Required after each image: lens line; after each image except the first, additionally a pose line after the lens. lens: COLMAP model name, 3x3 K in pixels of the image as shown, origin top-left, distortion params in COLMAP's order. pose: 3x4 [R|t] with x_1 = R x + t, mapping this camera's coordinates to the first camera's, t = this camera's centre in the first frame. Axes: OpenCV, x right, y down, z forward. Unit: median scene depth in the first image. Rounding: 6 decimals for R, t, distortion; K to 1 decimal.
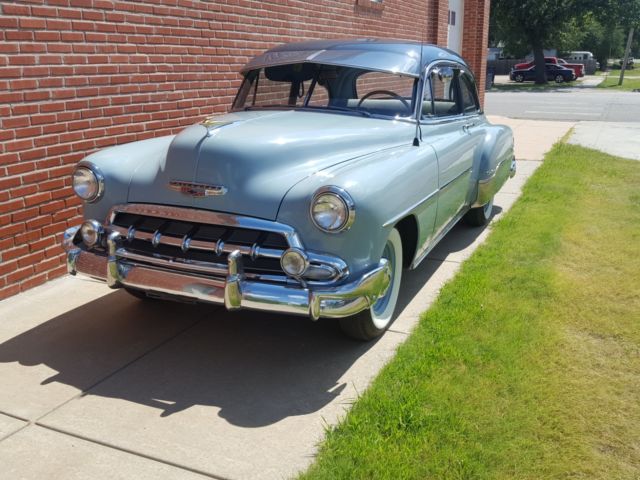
lens RADIAL K [[635.8, 0, 320.0], [0, 635.8, 240.0], [0, 0, 1]] dist [0.180905, -0.460751]
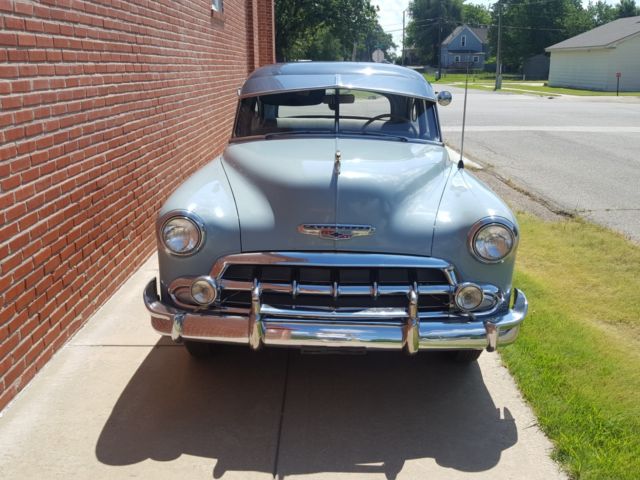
lens RADIAL K [[635.8, 0, 320.0], [0, 635.8, 240.0], [0, 0, 1]] dist [0.180905, -0.460751]
pose [[0.912771, -0.095463, 0.397160, -0.548396], [0.097544, 0.995118, 0.015011, -0.077315], [-0.396654, 0.025039, 0.917626, 0.145517]]
